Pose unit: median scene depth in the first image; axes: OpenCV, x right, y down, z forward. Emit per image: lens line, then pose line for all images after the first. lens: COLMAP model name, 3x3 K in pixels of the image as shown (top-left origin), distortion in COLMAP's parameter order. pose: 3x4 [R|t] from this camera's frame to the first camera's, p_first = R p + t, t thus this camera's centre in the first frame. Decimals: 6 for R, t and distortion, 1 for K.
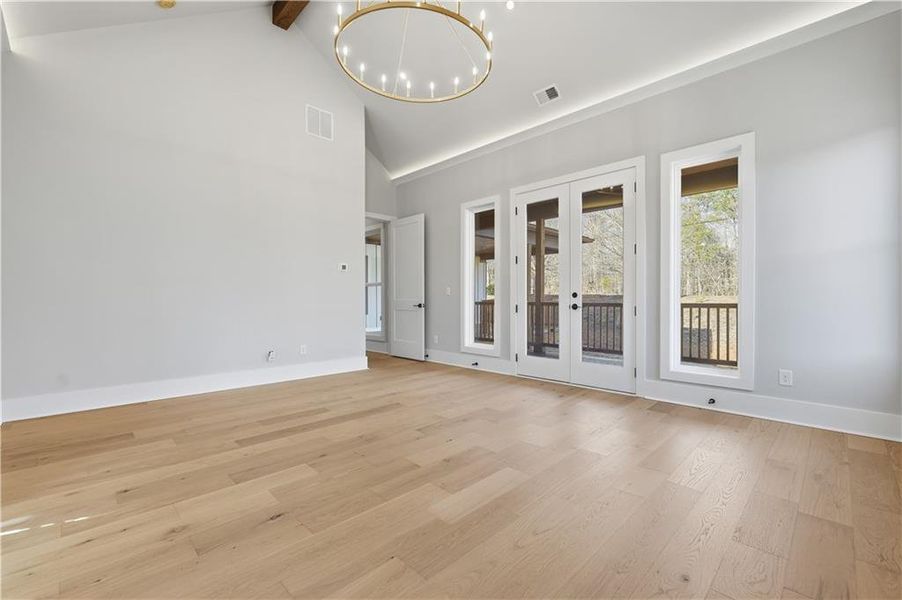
lens RADIAL K [[382.8, 0, 451.0], [0, 382.8, 300.0], [0, 0, 1]] dist [-0.000328, -0.000054]
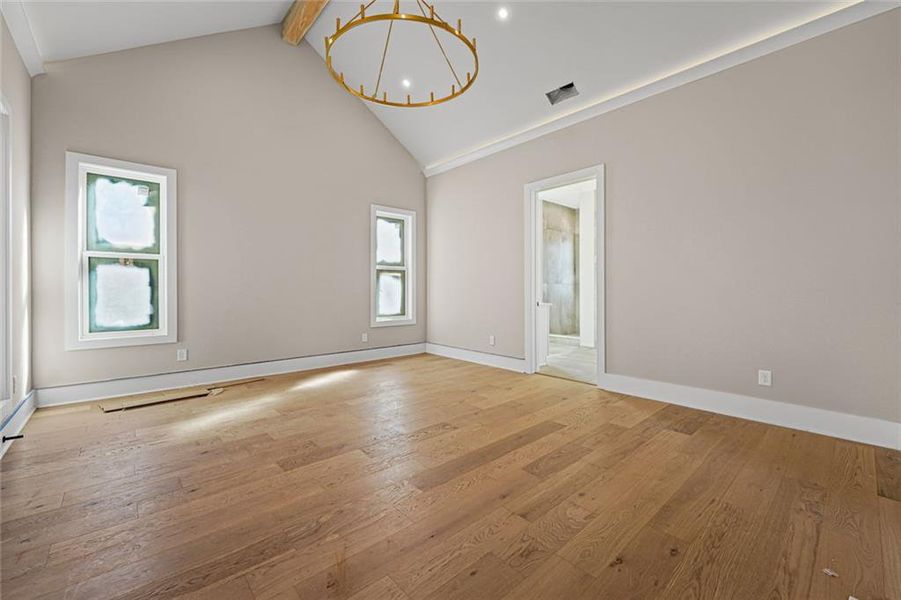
lens RADIAL K [[369.8, 0, 450.5], [0, 369.8, 300.0], [0, 0, 1]] dist [-0.000126, -0.000010]
pose [[-0.997866, -0.000823, 0.065283, -0.304150], [0.000015, 0.999918, 0.012831, -0.011331], [-0.065288, 0.012805, -0.997784, 2.126365]]
